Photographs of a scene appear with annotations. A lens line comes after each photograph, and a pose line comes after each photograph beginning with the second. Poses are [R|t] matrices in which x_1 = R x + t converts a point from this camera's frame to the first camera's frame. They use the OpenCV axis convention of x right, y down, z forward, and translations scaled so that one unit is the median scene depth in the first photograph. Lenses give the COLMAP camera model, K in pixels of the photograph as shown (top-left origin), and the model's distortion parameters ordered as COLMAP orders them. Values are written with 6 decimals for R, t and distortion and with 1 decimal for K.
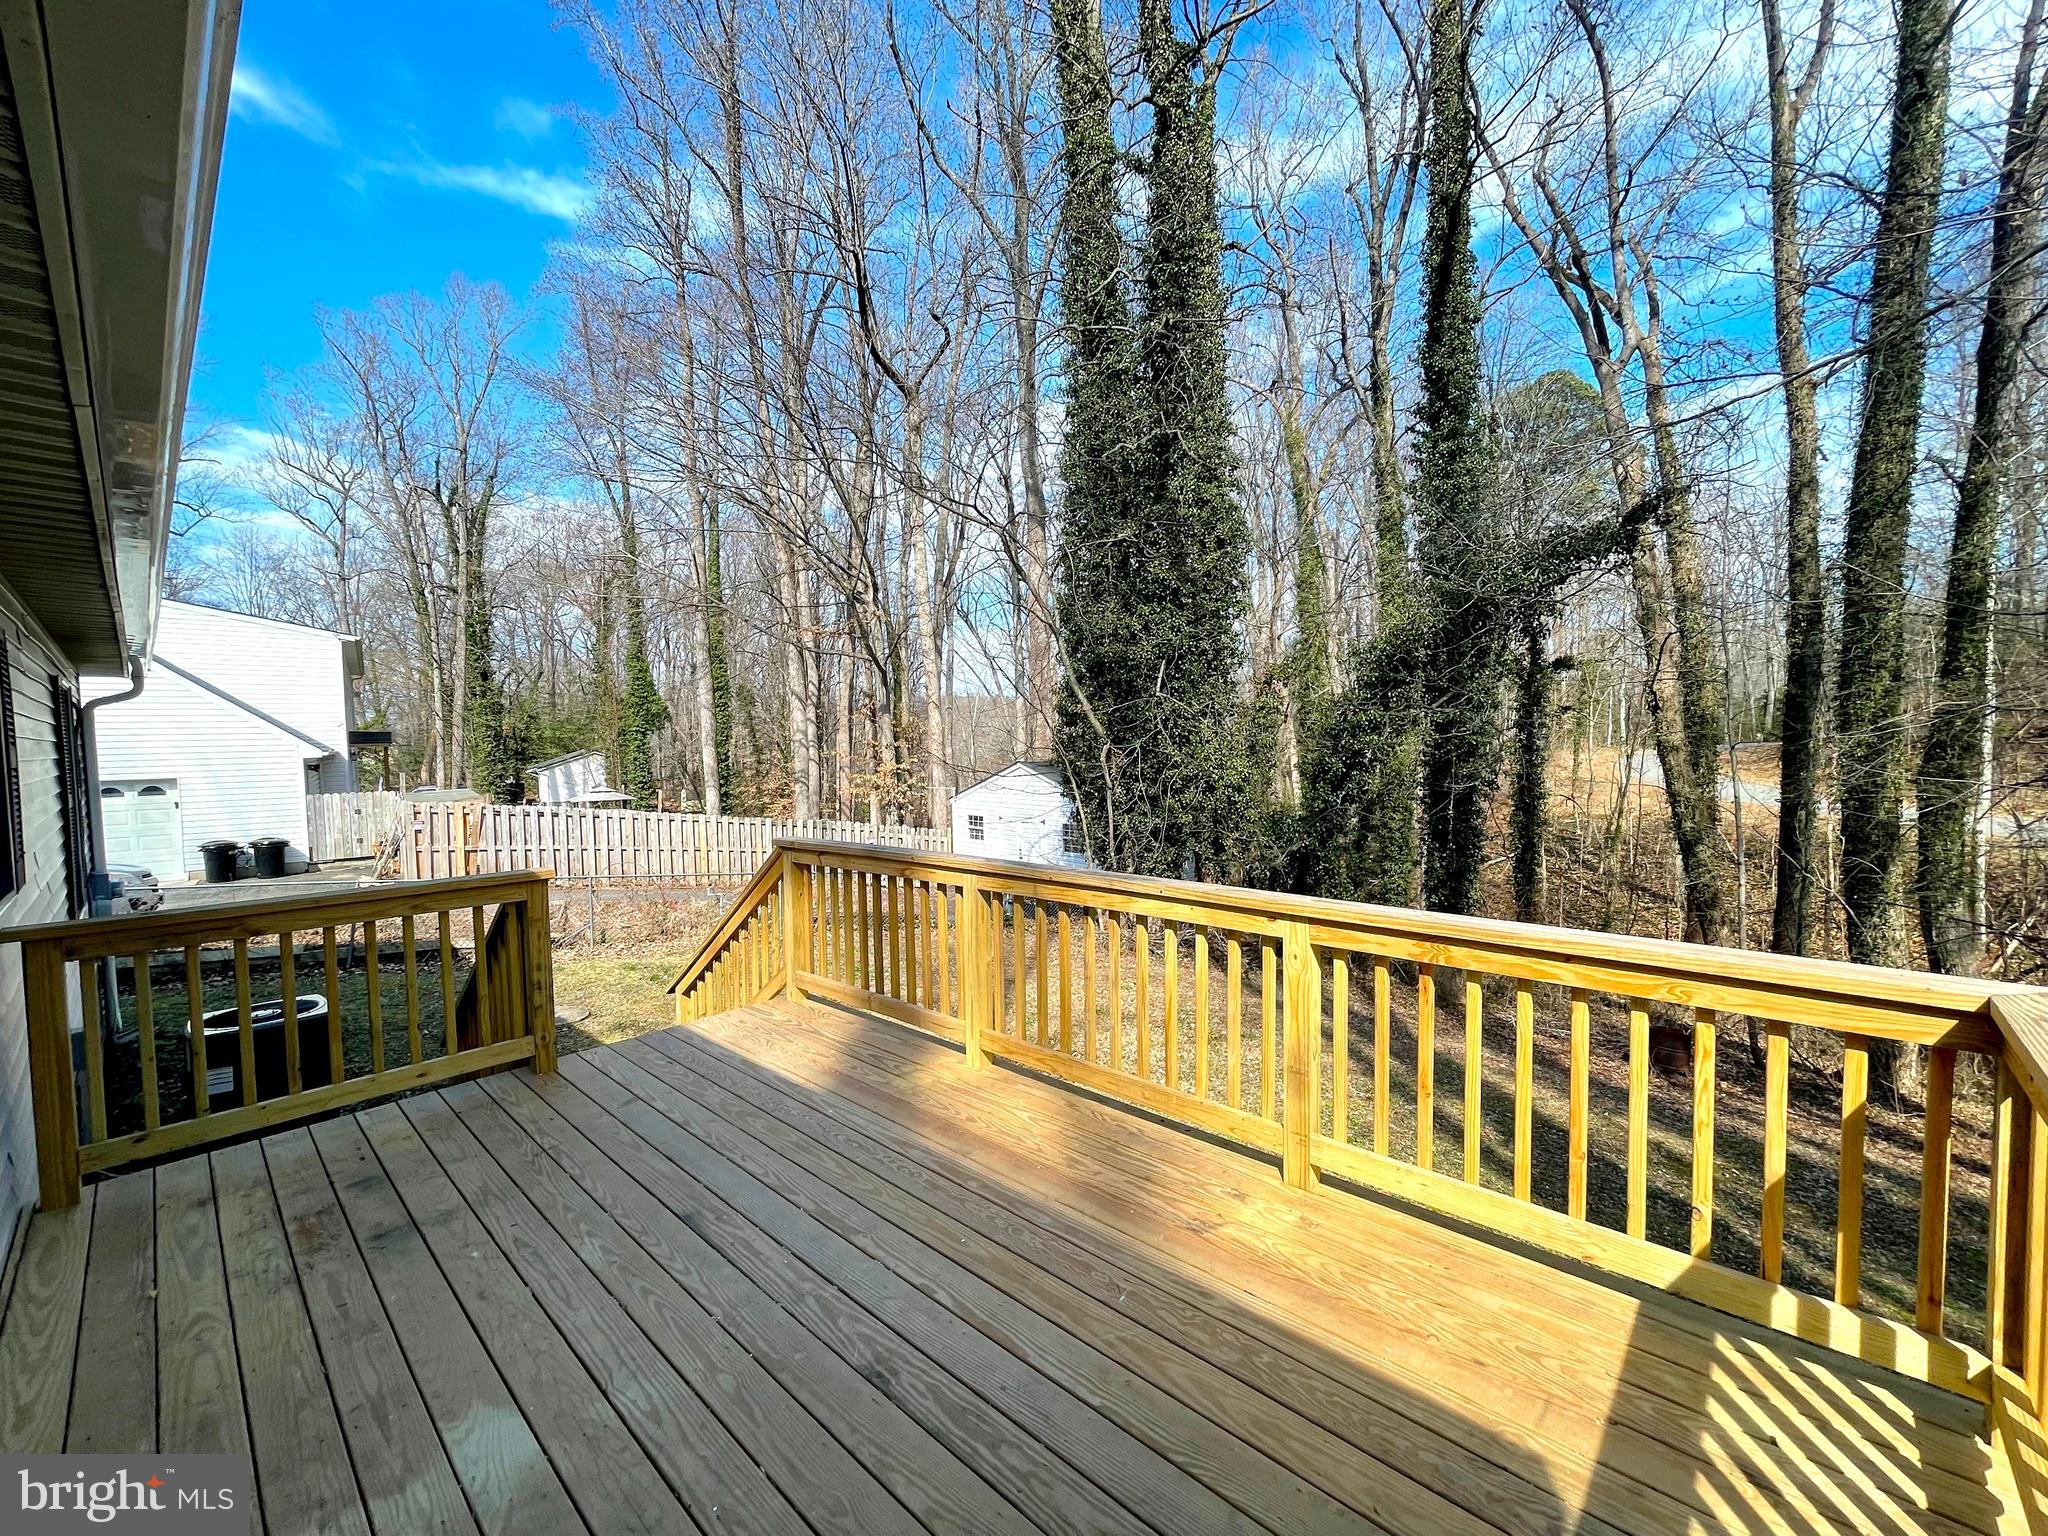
lens RADIAL K [[825.6, 0, 1019.2], [0, 825.6, 774.4], [0, 0, 1]] dist [0.001916, 0.000456]
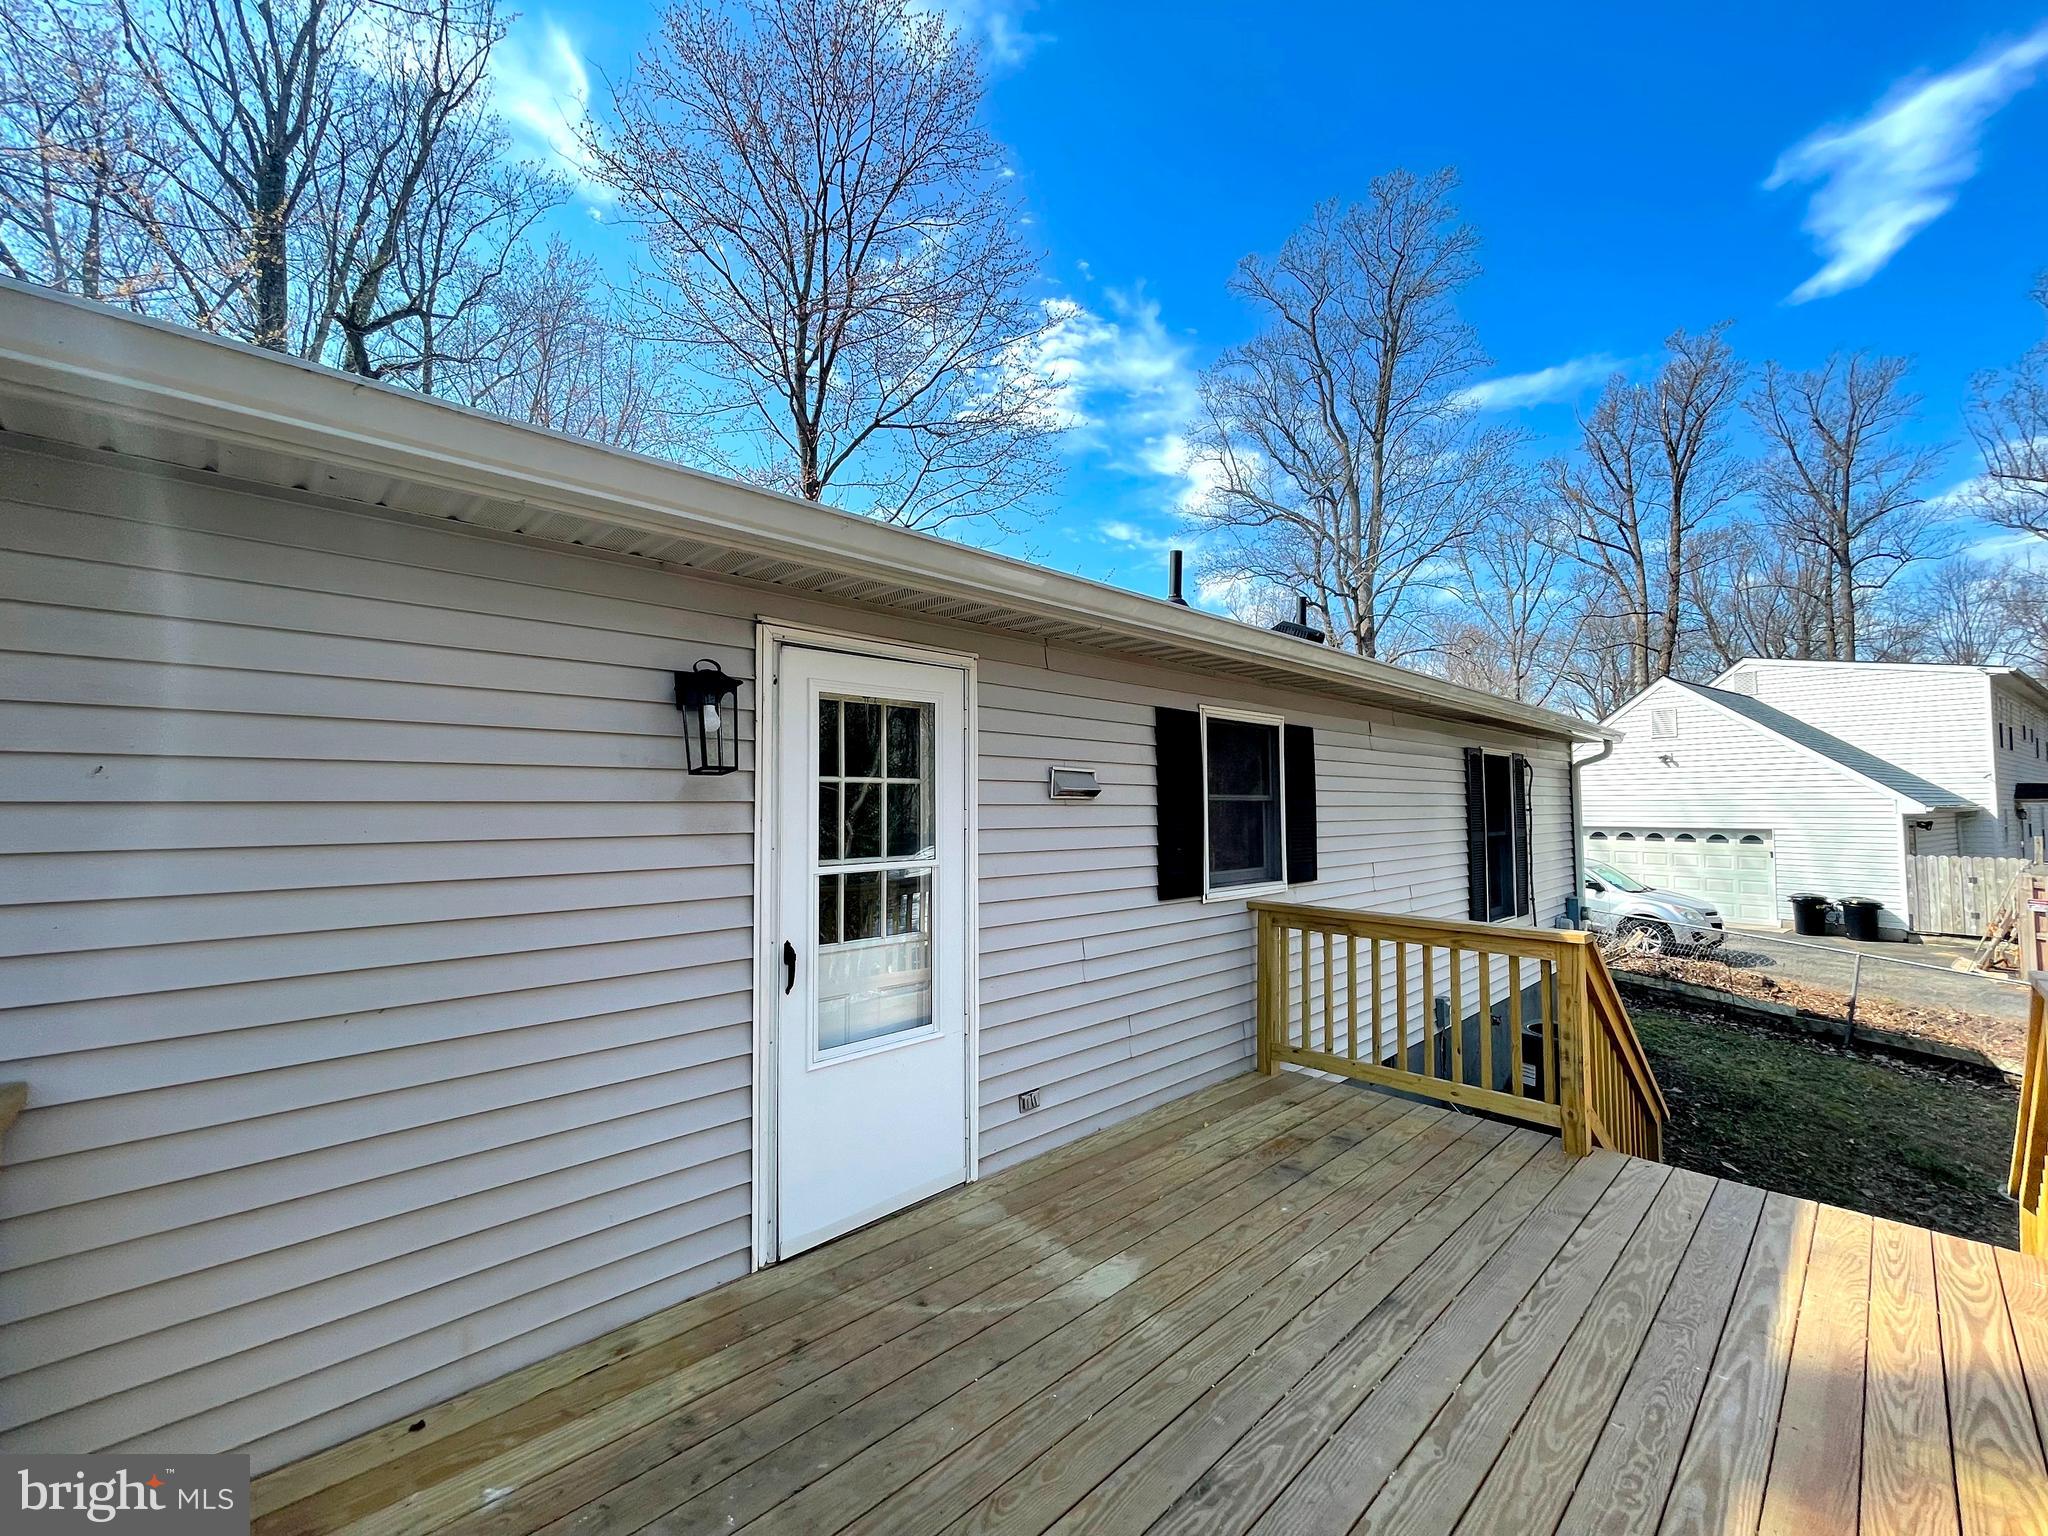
lens RADIAL K [[825.6, 0, 1019.2], [0, 825.6, 774.4], [0, 0, 1]] dist [0.001916, 0.000456]
pose [[-0.053002, -0.019628, -0.998401, 0.295394], [-0.044326, 0.998868, -0.017284, -0.015154], [0.997610, 0.043339, -0.053812, 0.309410]]
